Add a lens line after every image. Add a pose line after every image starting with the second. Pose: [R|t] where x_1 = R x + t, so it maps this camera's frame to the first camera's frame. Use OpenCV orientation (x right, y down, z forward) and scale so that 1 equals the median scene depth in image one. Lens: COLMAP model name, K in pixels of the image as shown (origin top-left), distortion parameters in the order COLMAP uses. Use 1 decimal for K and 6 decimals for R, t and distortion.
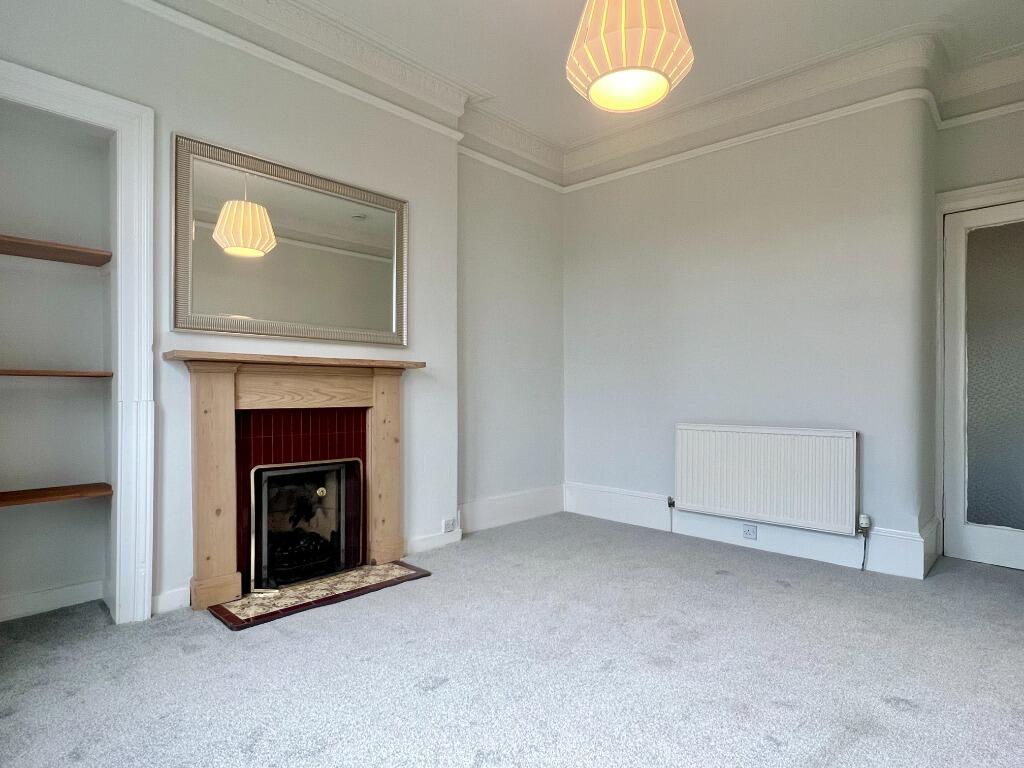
lens RADIAL K [[574.9, 0, 511.3], [0, 574.9, 389.0], [0, 0, 1]] dist [-0.005187, -0.001196]
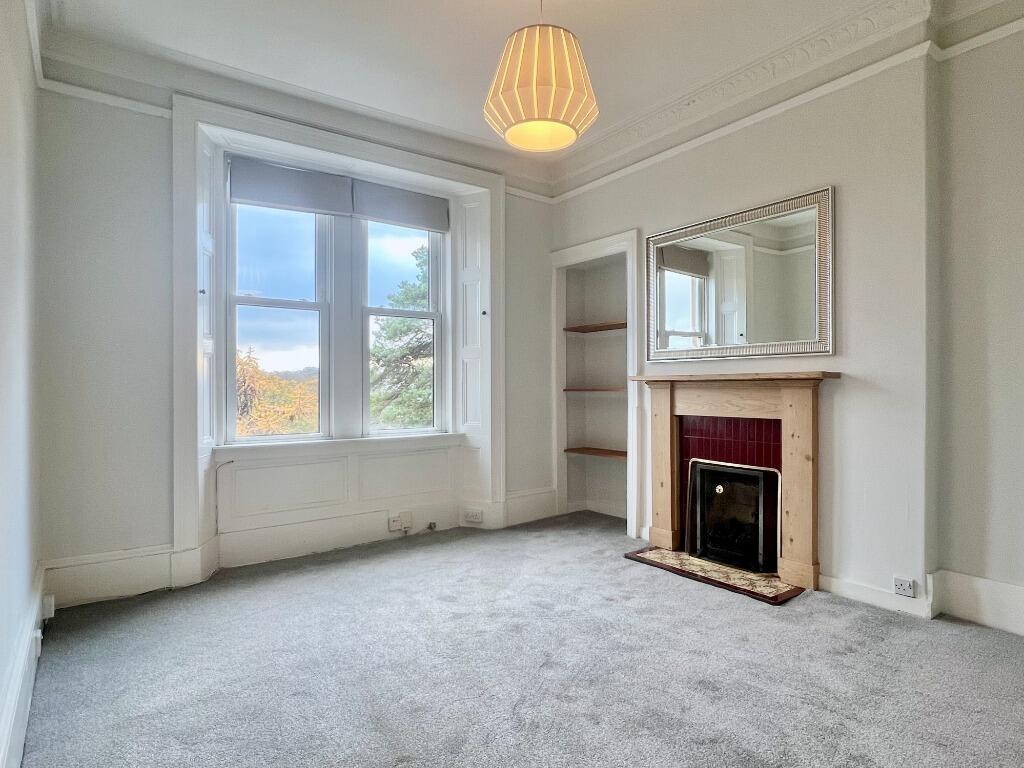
lens RADIAL K [[574.9, 0, 509.4], [0, 574.9, 387.0], [0, 0, 1]] dist [-0.005187, -0.001196]
pose [[-0.175301, -0.003063, -0.984510, 0.865846], [0.005882, 0.999974, -0.004158, -0.024889], [0.984497, -0.006520, -0.175278, 0.767256]]
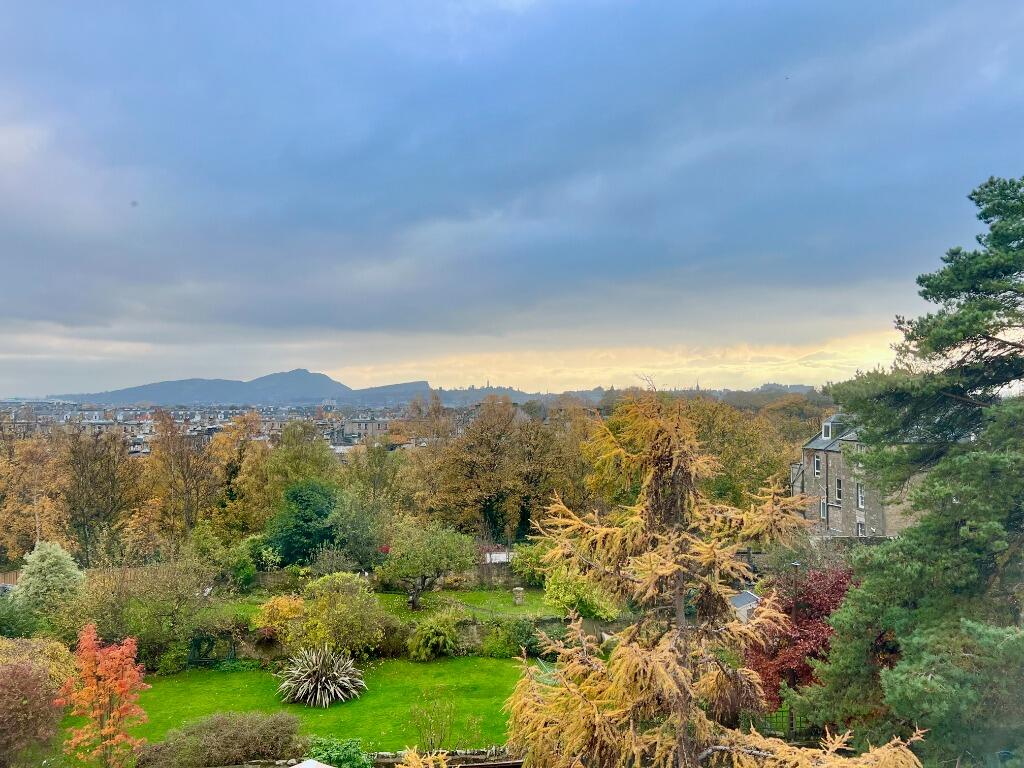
lens RADIAL K [[775.8, 0, 512.4], [0, 775.8, 384.8], [0, 0, 1]] dist [-0.004697, -0.002168]
pose [[-0.738181, -0.031480, -0.673867, 0.632762], [-0.008829, 0.999276, -0.037010, -0.070379], [0.674545, -0.021371, -0.737925, 0.619446]]
